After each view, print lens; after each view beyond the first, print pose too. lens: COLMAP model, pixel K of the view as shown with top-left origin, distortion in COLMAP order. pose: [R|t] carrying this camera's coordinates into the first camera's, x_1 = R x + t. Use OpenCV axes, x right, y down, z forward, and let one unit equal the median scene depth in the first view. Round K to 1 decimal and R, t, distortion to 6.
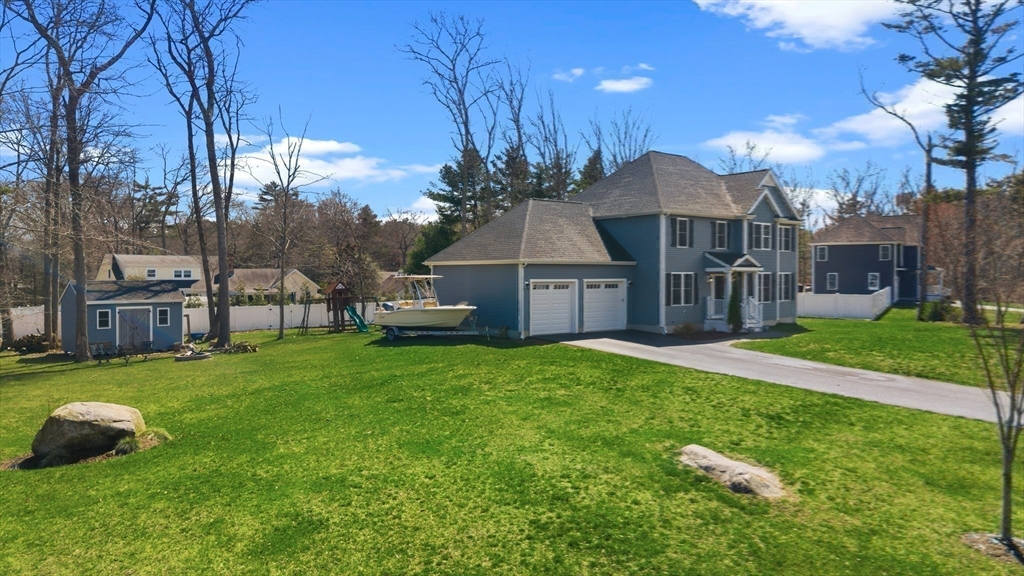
lens RADIAL K [[683.4, 0, 507.0], [0, 683.4, 286.6], [0, 0, 1]] dist [0.009735, -0.001336]
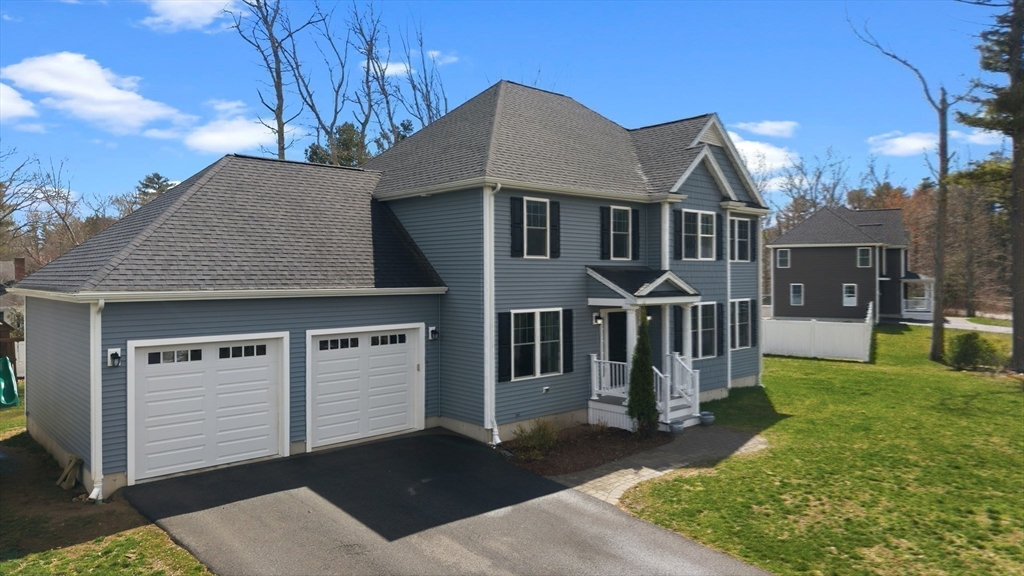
lens RADIAL K [[683.4, 0, 510.8], [0, 683.4, 284.0], [0, 0, 1]] dist [0.009735, -0.001336]
pose [[0.997593, -0.004845, 0.069168, 0.194652], [0.005101, 0.999981, -0.003534, -0.035477], [-0.069150, 0.003879, 0.997599, 0.491434]]
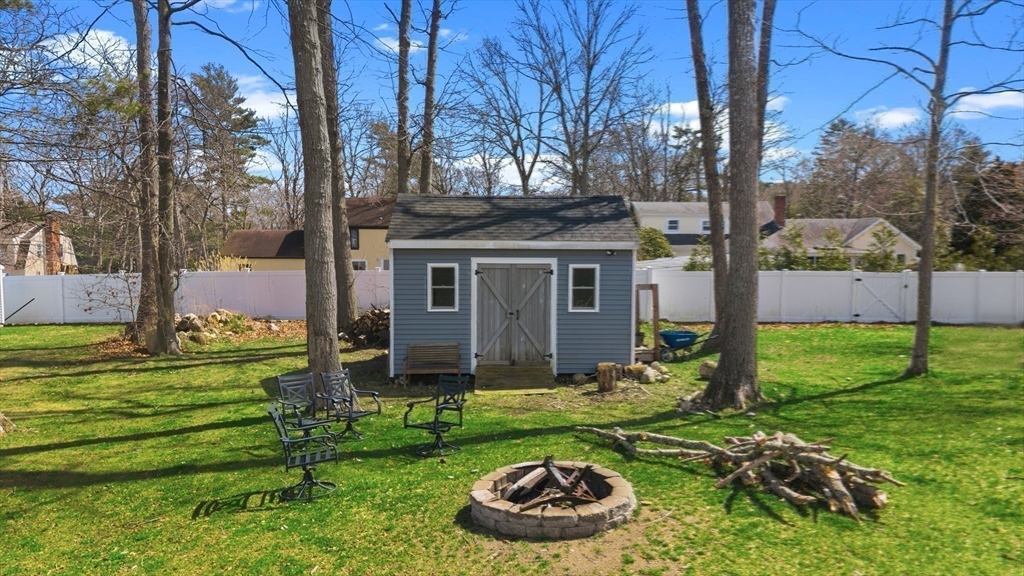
lens RADIAL K [[683.4, 0, 509.5], [0, 683.4, 290.9], [0, 0, 1]] dist [0.009735, -0.001336]
pose [[0.722233, 0.052686, -0.689640, -0.283853], [-0.017494, 0.998167, 0.057936, 0.025559], [0.691428, -0.029779, 0.721831, 0.726952]]
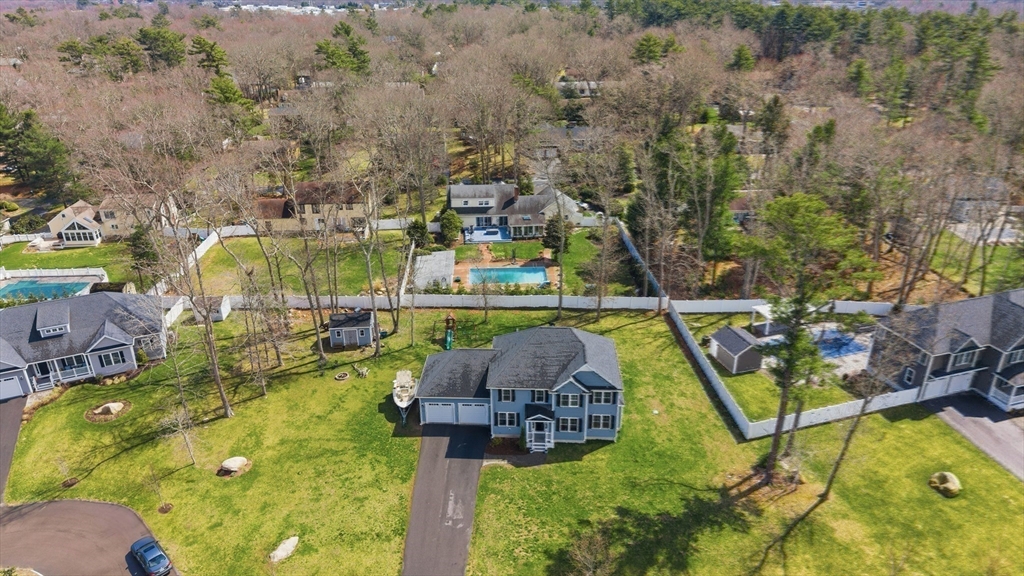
lens RADIAL K [[683.4, 0, 510.9], [0, 683.4, 286.9], [0, 0, 1]] dist [0.009735, -0.001336]
pose [[0.748937, 0.272684, -0.603935, 1.284031], [0.003766, 0.909639, 0.415383, -1.103814], [0.662631, -0.313371, 0.680235, -0.201750]]
